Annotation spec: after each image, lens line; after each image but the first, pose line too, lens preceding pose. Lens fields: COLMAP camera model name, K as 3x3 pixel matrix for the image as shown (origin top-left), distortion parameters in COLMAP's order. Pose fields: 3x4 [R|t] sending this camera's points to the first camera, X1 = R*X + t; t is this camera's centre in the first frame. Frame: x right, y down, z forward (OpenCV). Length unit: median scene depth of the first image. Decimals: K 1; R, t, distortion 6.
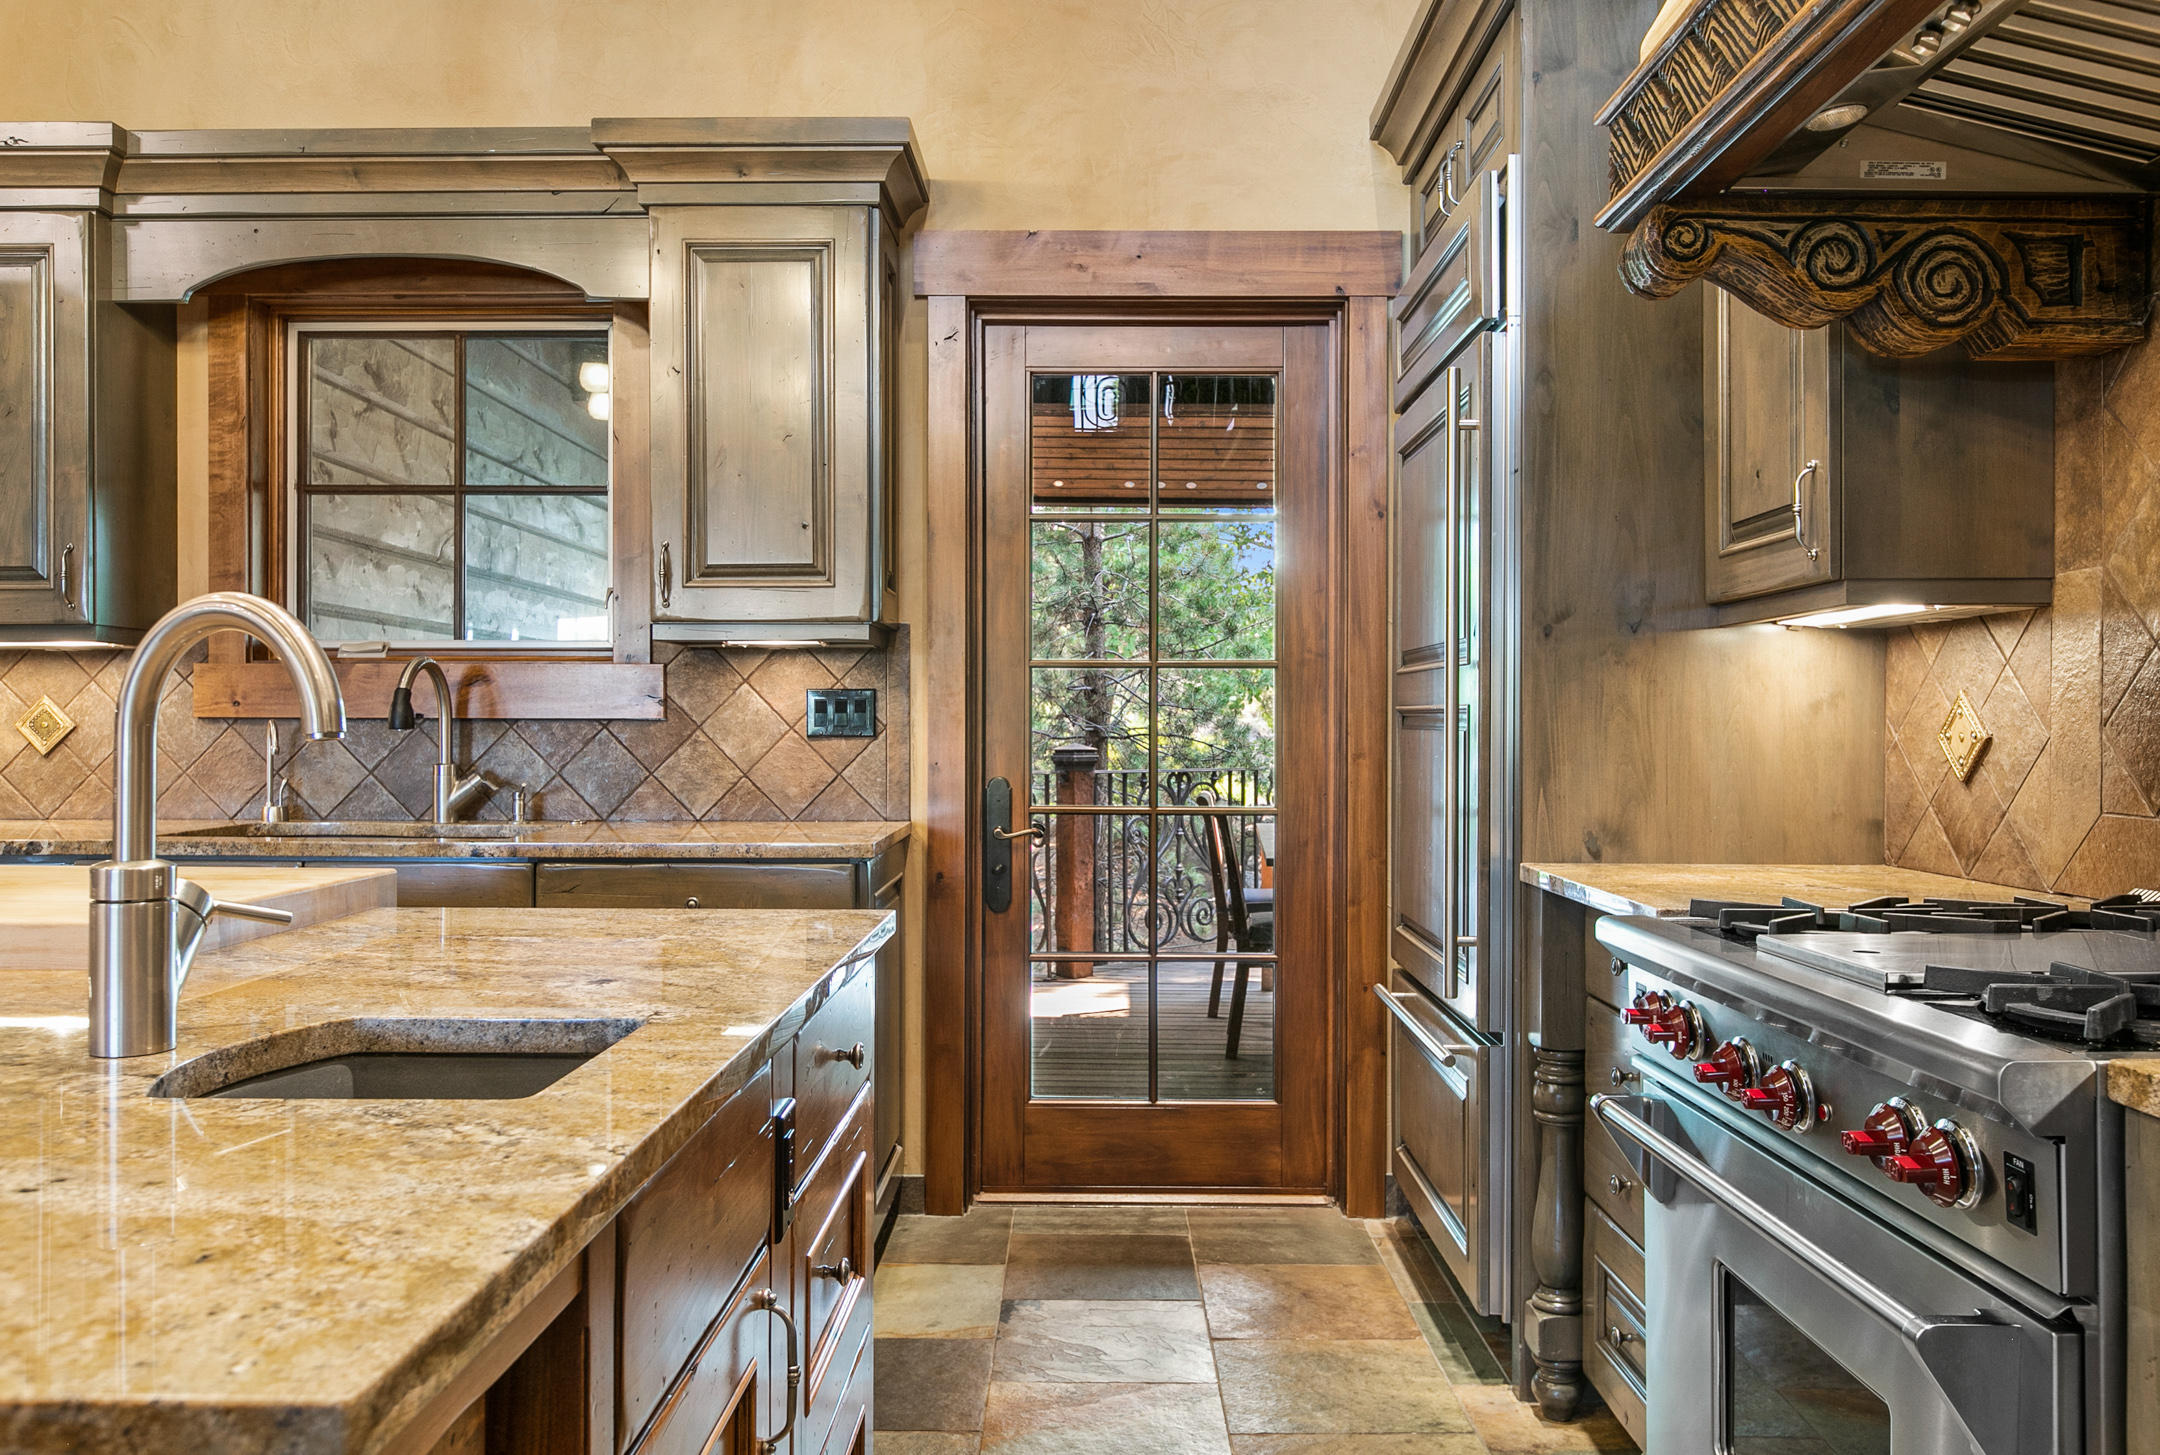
lens RADIAL K [[1628.6, 0, 1072.7], [0, 1628.6, 718.1], [0, 0, 1]] dist [0.004290, 0.003257]
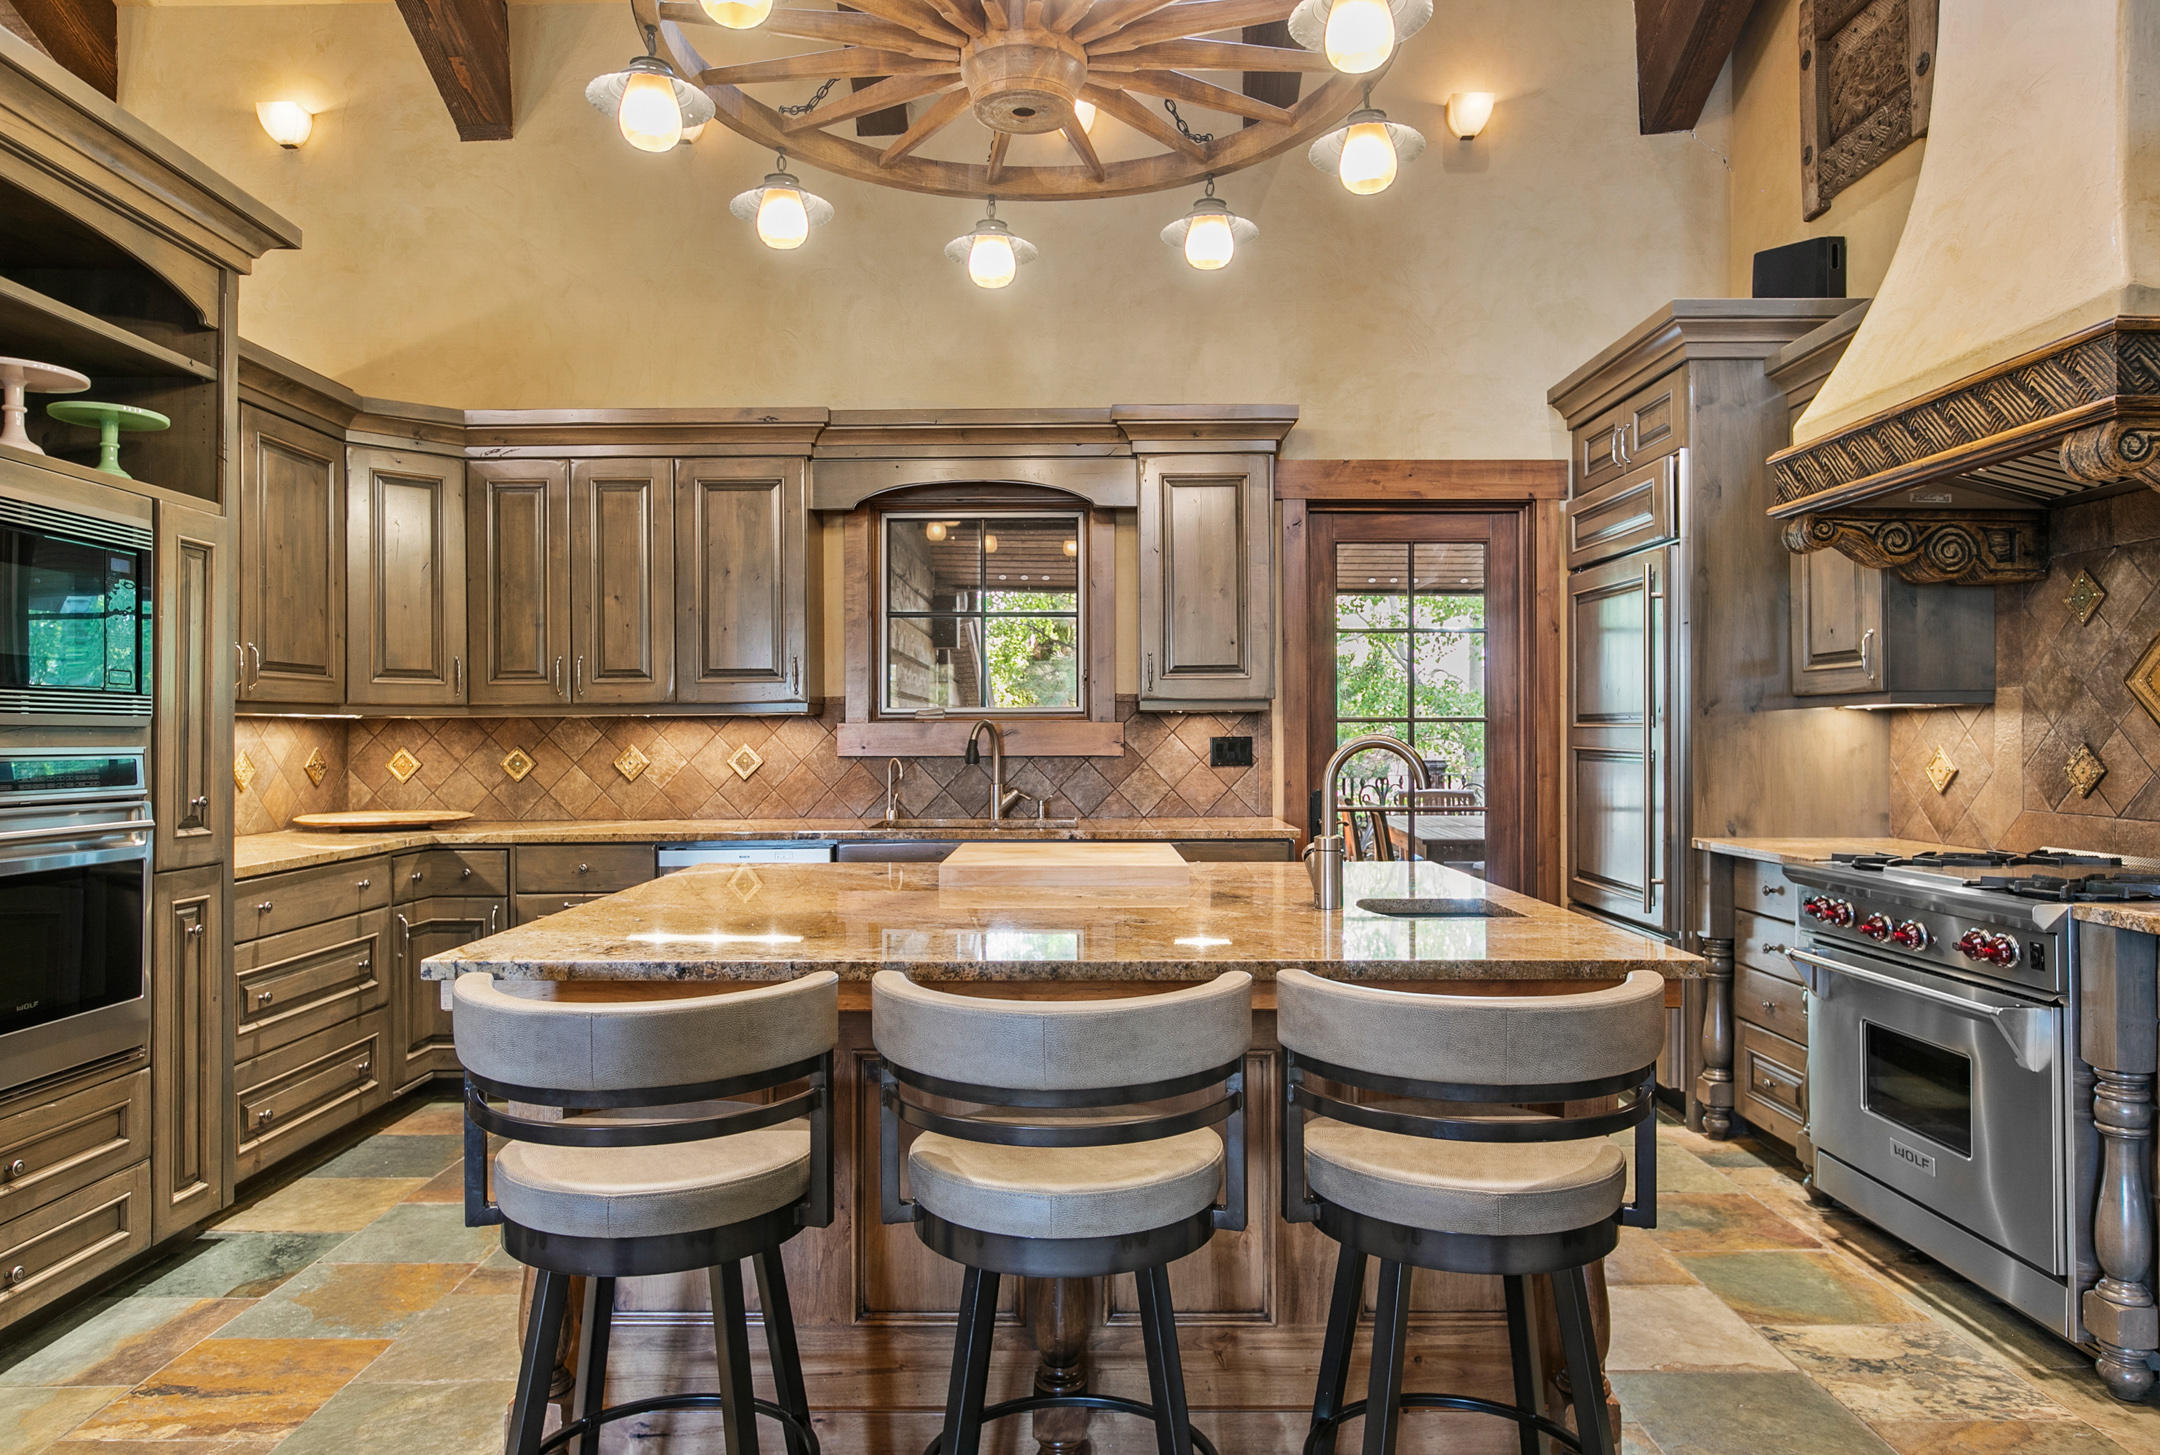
lens RADIAL K [[1358.7, 0, 1072.2], [0, 1358.7, 726.6], [0, 0, 1]] dist [0.003296, -0.001676]
pose [[0.999891, -0.005403, 0.013708, -0.440231], [0.005416, 0.999985, -0.000853, -0.038427], [-0.013703, 0.000927, 0.999906, -0.514486]]
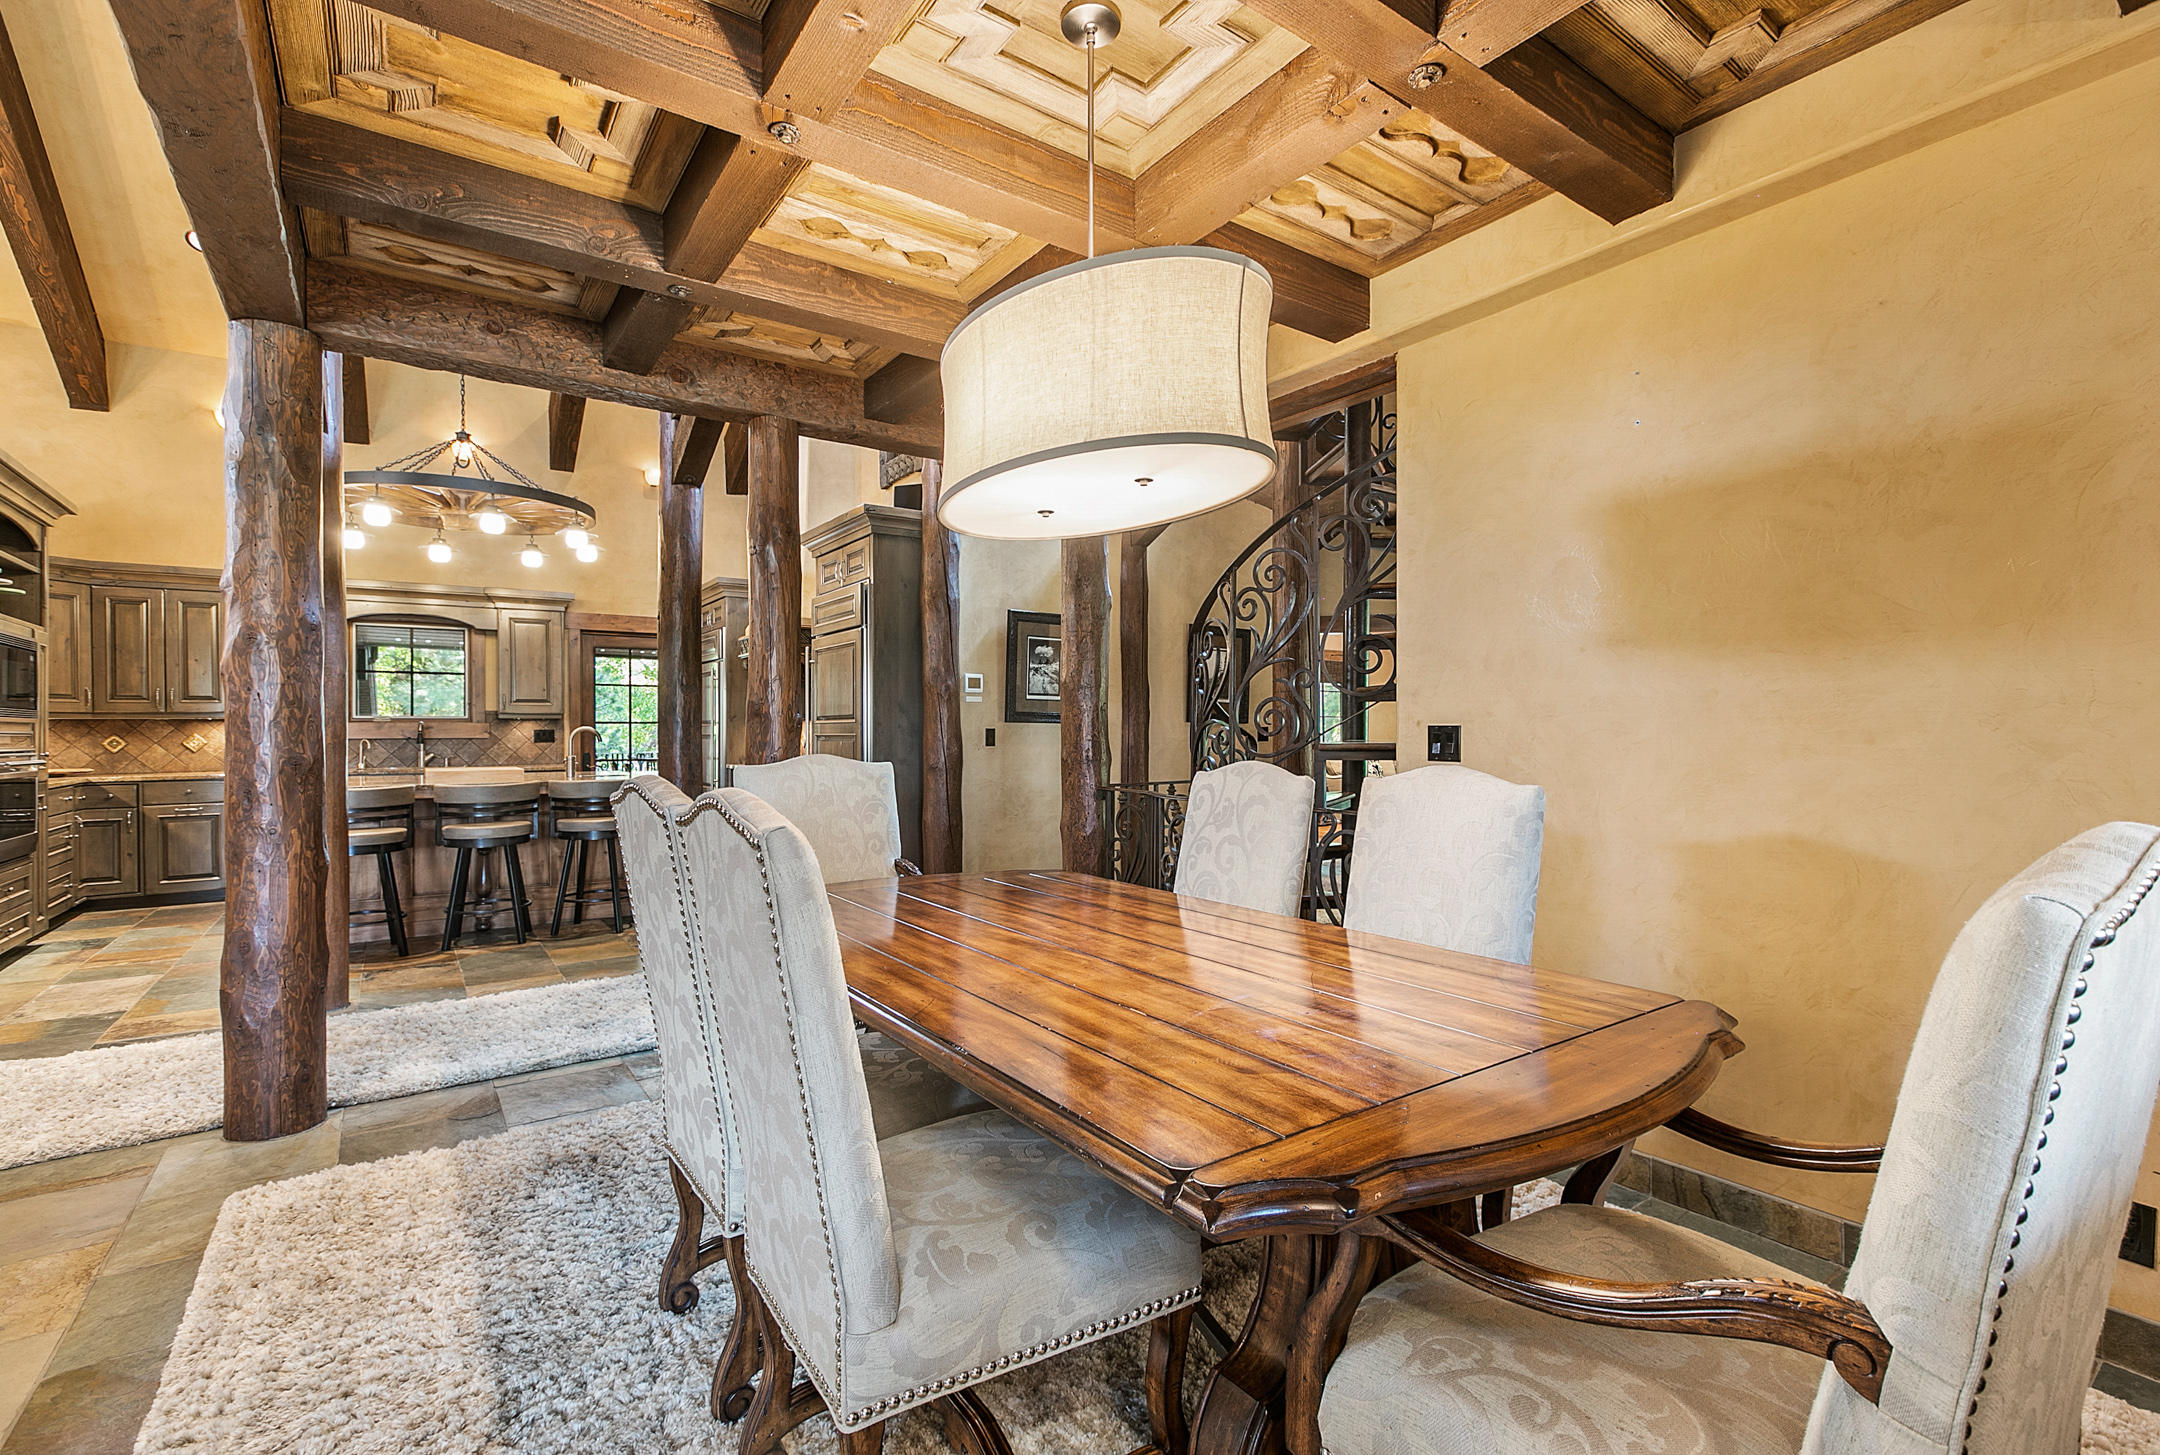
lens RADIAL K [[984.6, 0, 1089.8], [0, 984.6, 728.7], [0, 0, 1]] dist [0.004668, -0.001239]
pose [[0.814032, -0.003859, 0.580807, -0.605408], [0.004903, 0.999988, -0.000227, -0.018642], [-0.580799, 0.003032, 0.814041, -2.225281]]
